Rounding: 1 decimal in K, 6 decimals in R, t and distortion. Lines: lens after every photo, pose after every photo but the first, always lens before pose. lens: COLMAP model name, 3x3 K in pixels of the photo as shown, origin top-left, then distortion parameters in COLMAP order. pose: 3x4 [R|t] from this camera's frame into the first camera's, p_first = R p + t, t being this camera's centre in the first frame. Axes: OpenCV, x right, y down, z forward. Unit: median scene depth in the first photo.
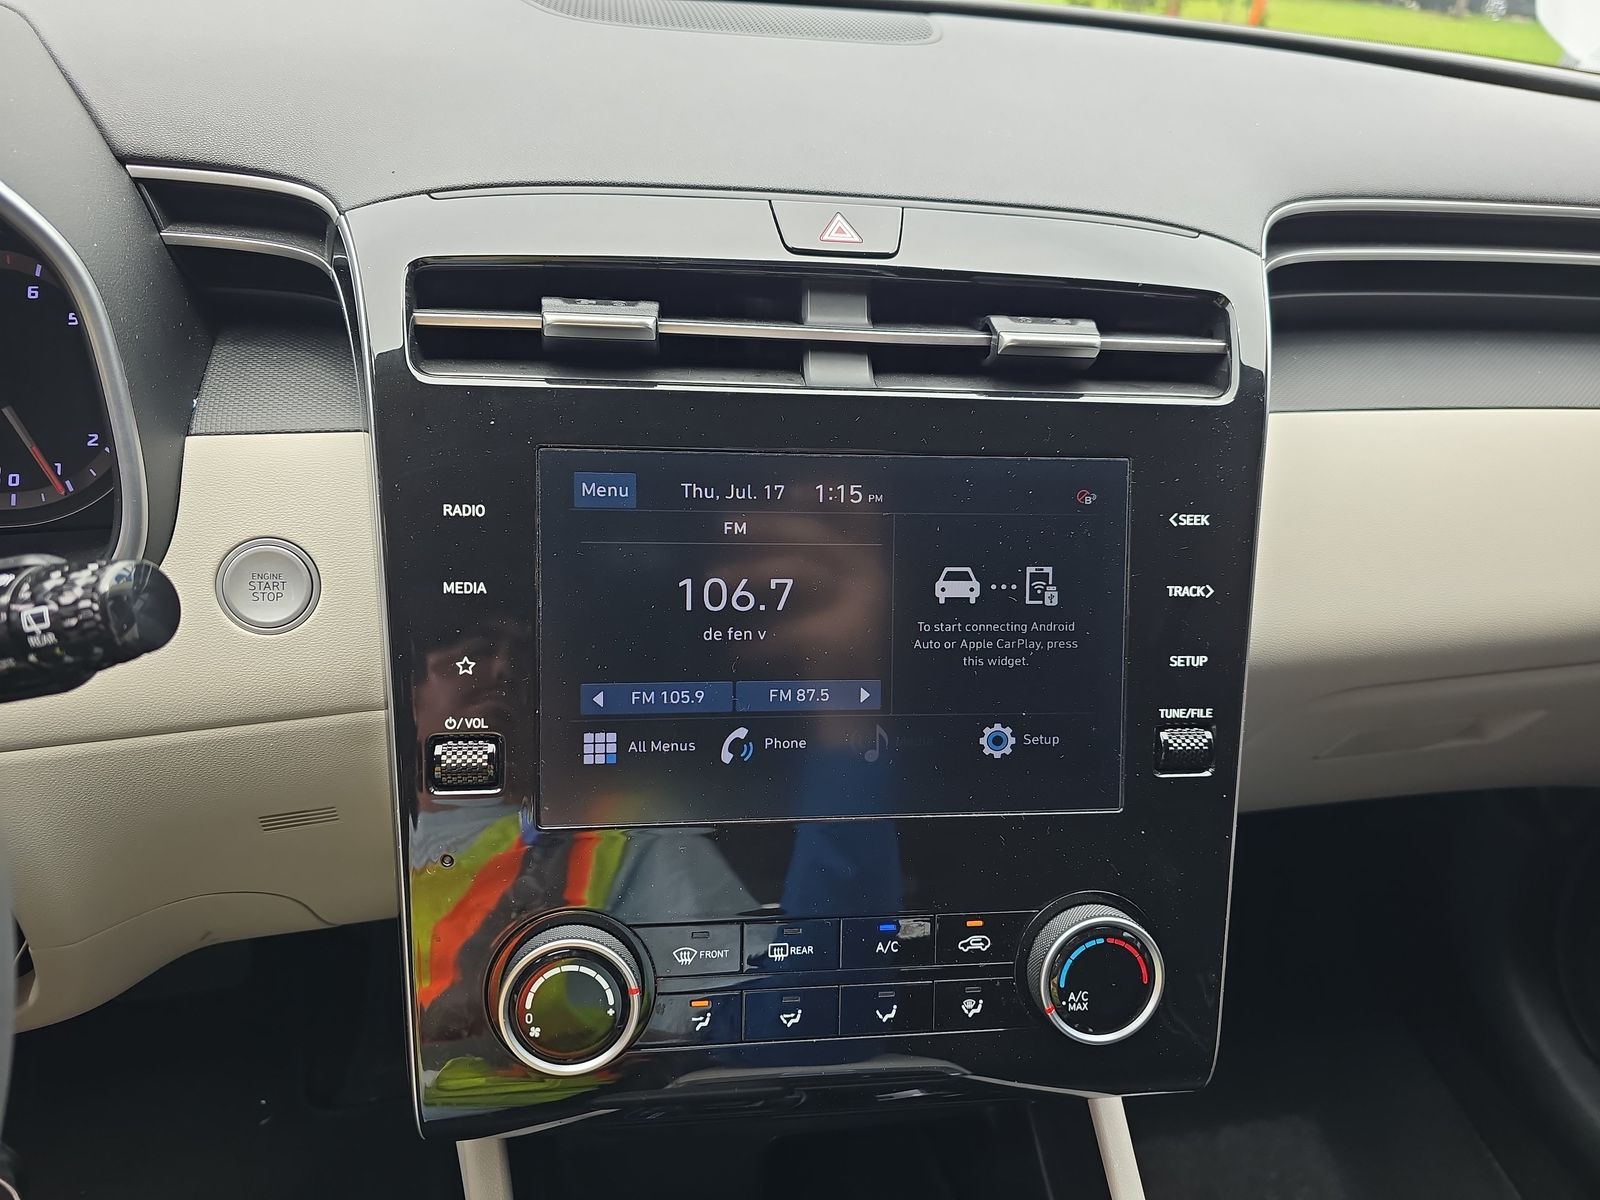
lens RADIAL K [[1056.0, 0, 831.8], [0, 1056.0, 600.6], [0, 0, 1]] dist [0.007575, -0.001924]
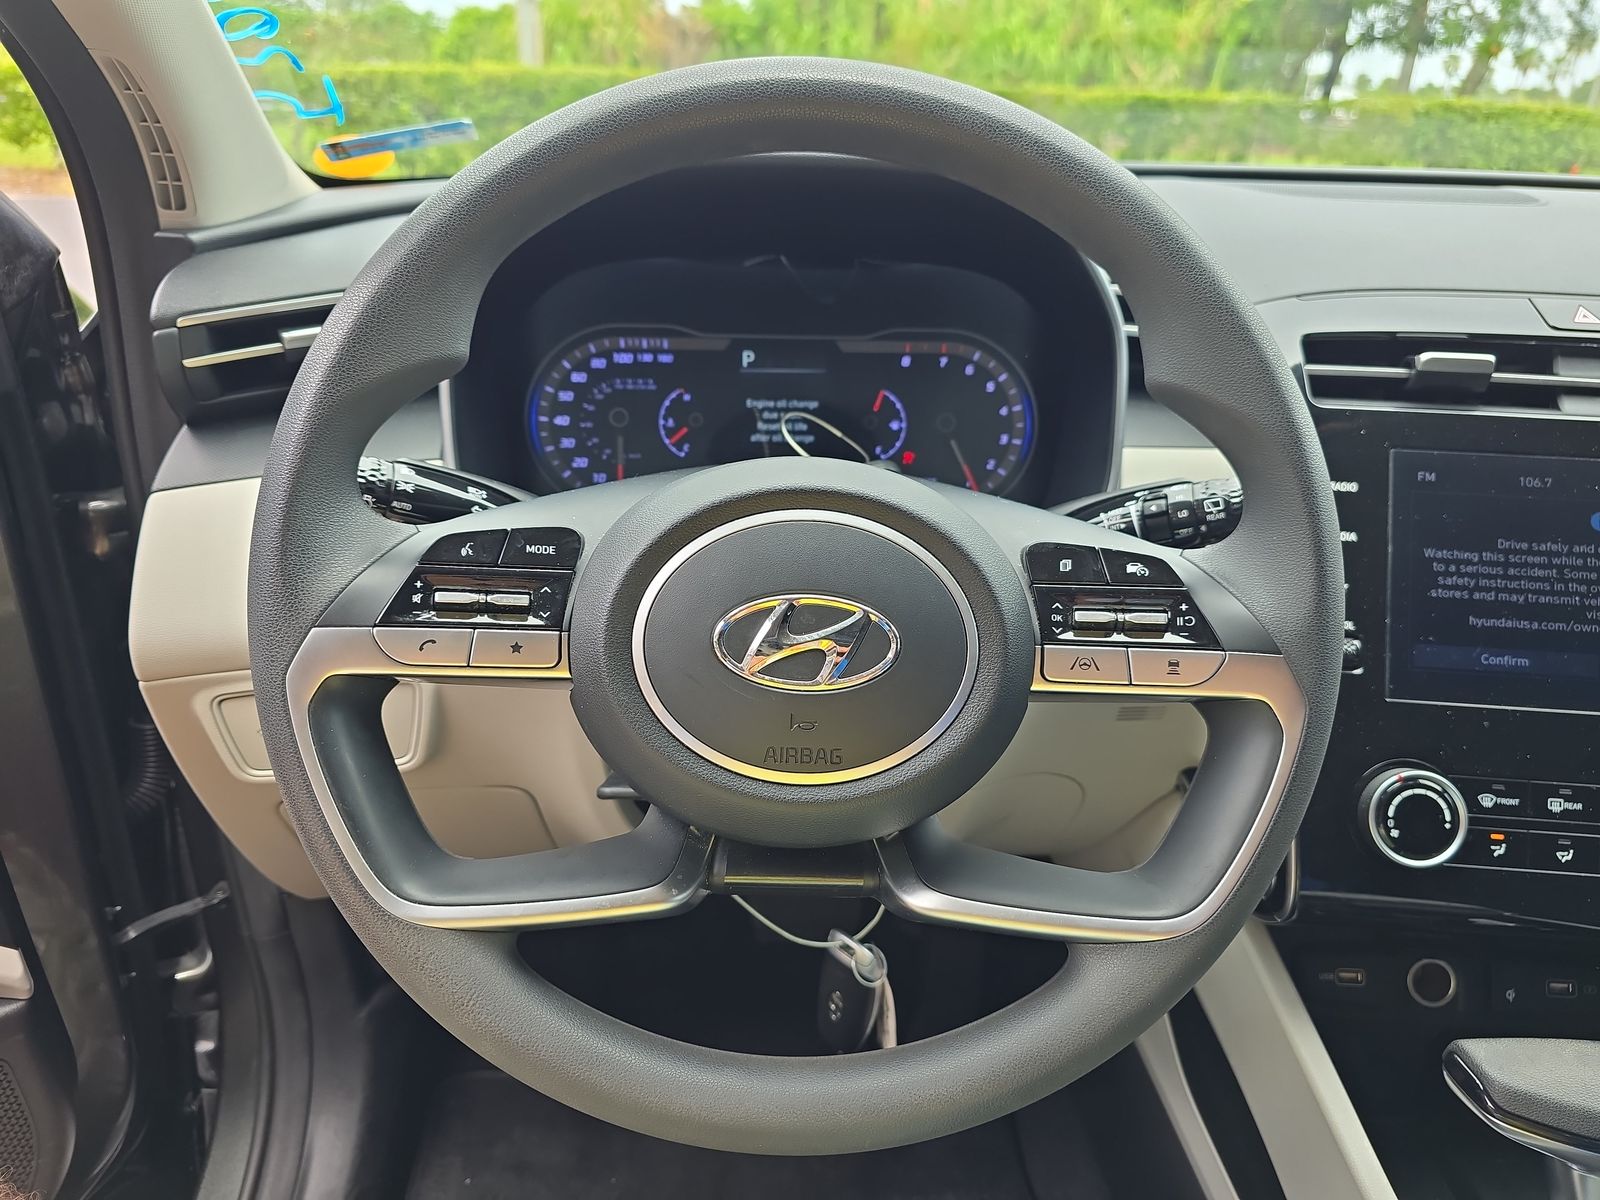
lens RADIAL K [[1056.0, 0, 831.8], [0, 1056.0, 600.6], [0, 0, 1]] dist [0.007575, -0.001924]
pose [[0.979900, 0.040039, -0.195431, -0.732919], [-0.071299, 0.985236, -0.155646, 0.356569], [0.186314, 0.166451, 0.968288, -0.583155]]
